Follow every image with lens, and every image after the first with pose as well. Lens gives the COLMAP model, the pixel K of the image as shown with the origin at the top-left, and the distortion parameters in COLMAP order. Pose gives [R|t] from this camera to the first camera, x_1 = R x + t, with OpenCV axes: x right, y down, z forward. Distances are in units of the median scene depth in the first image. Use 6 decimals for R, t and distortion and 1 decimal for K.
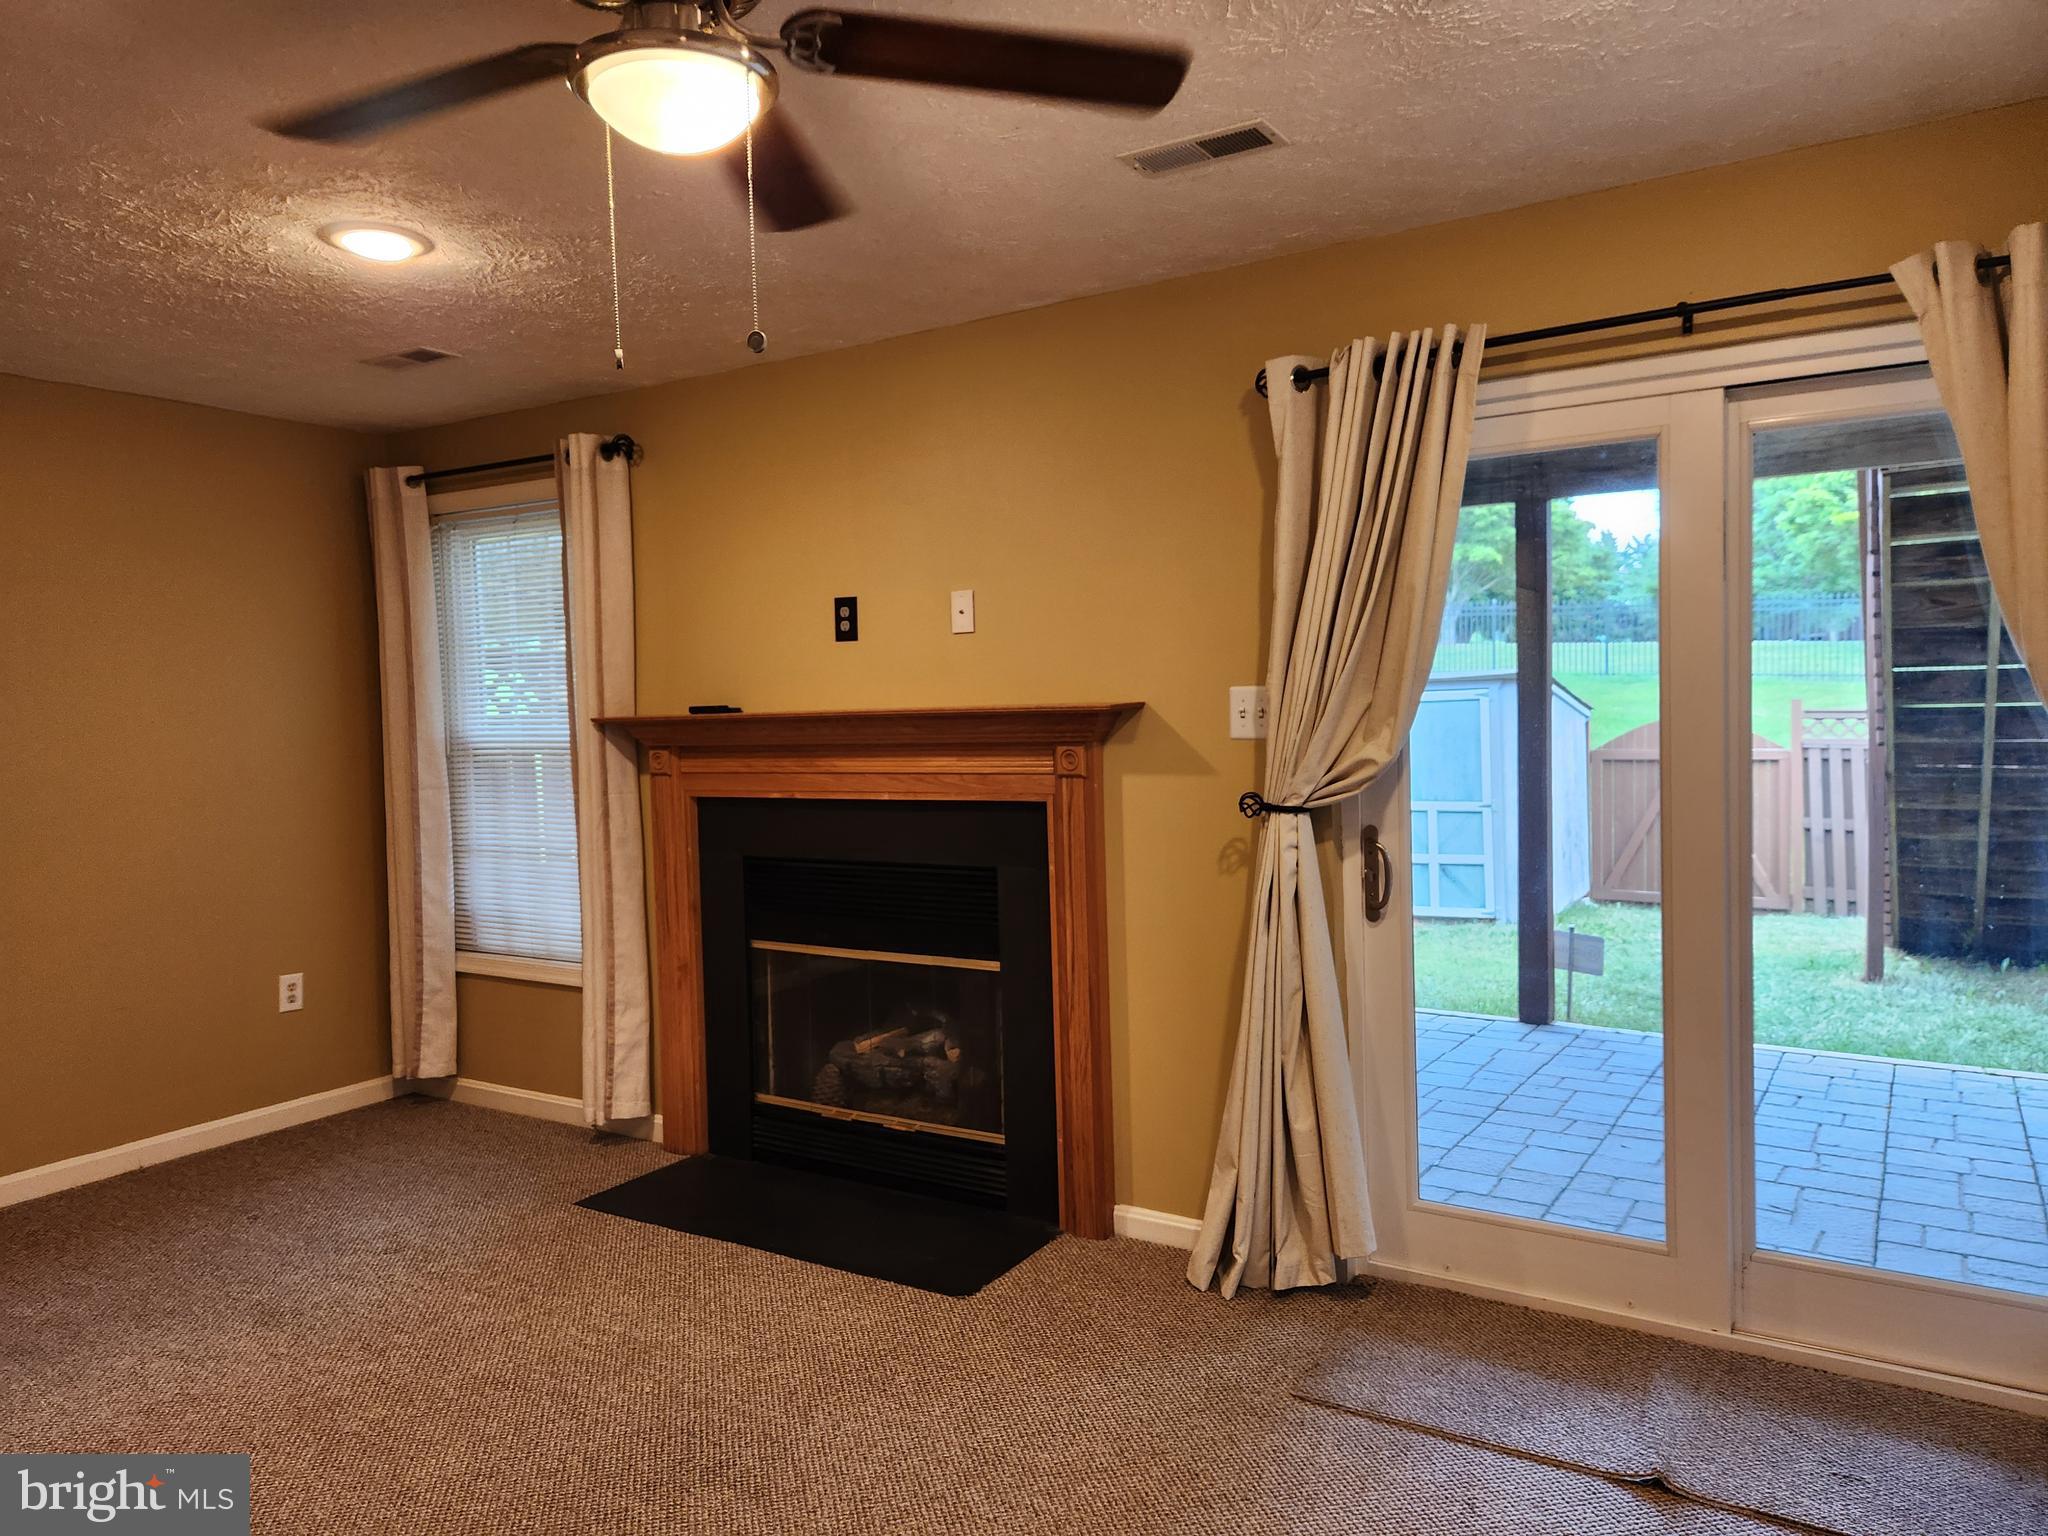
lens RADIAL K [[1356.4, 0, 1017.6], [0, 1356.4, 753.0], [0, 0, 1]] dist [0.085756, -0.081476]
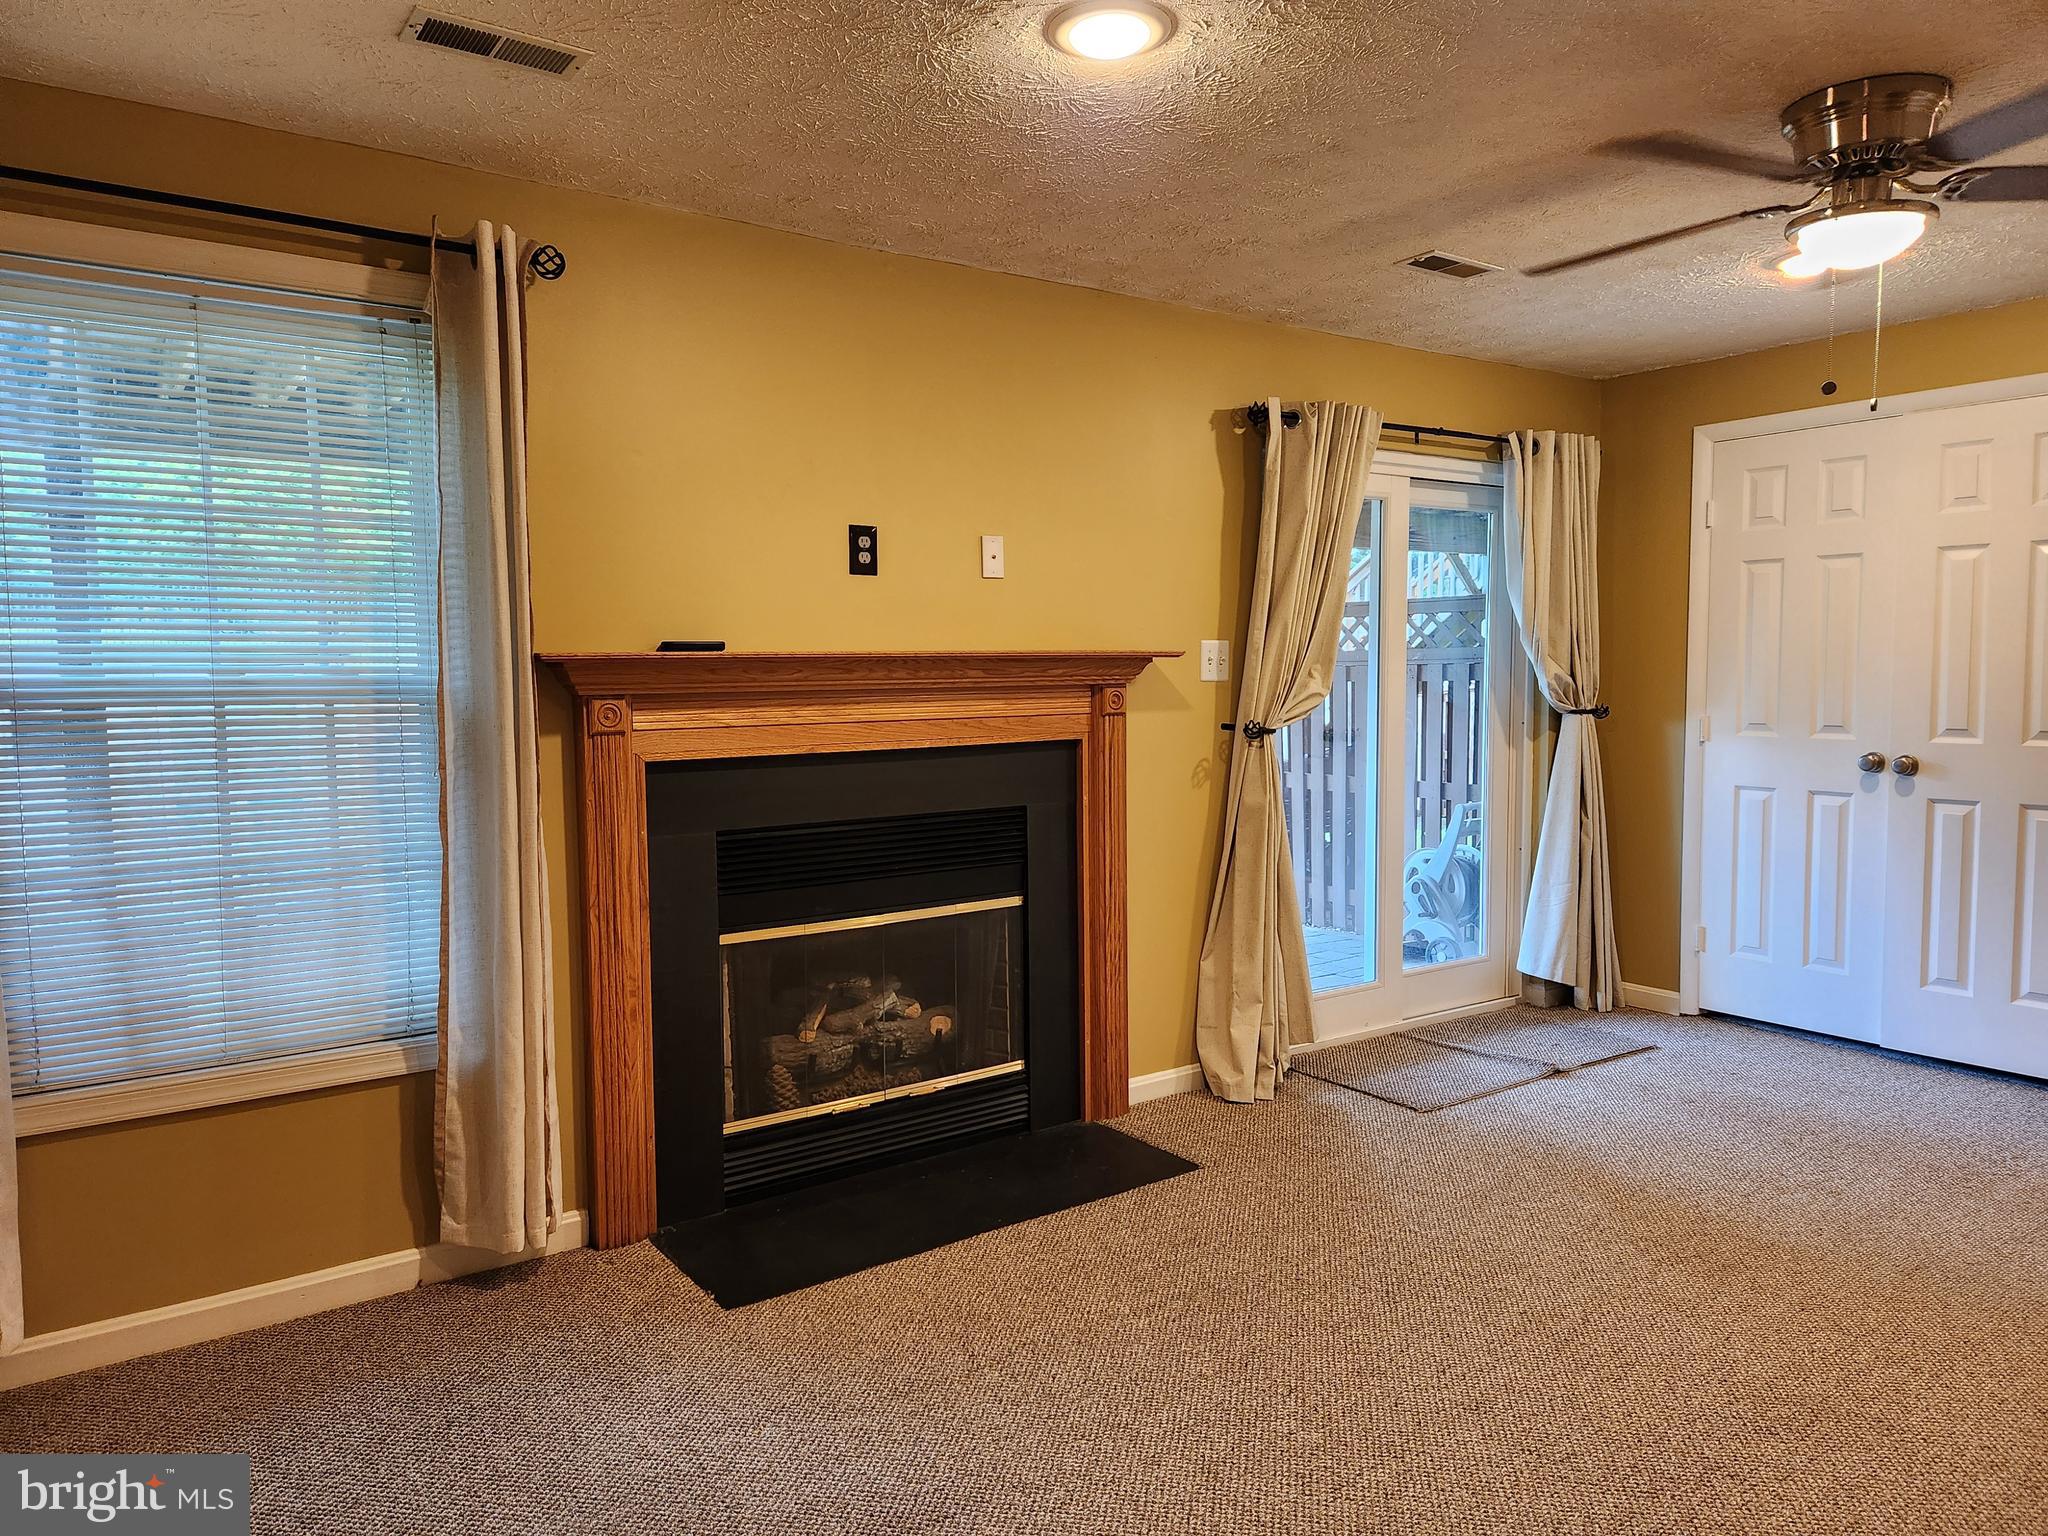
lens RADIAL K [[1356.4, 0, 1017.6], [0, 1356.4, 753.0], [0, 0, 1]] dist [0.085756, -0.081476]
pose [[0.401051, -0.034909, 0.915390, -0.915322], [0.035593, 0.999113, 0.022508, 0.018999], [-0.915364, 0.023554, 0.401937, 0.548468]]
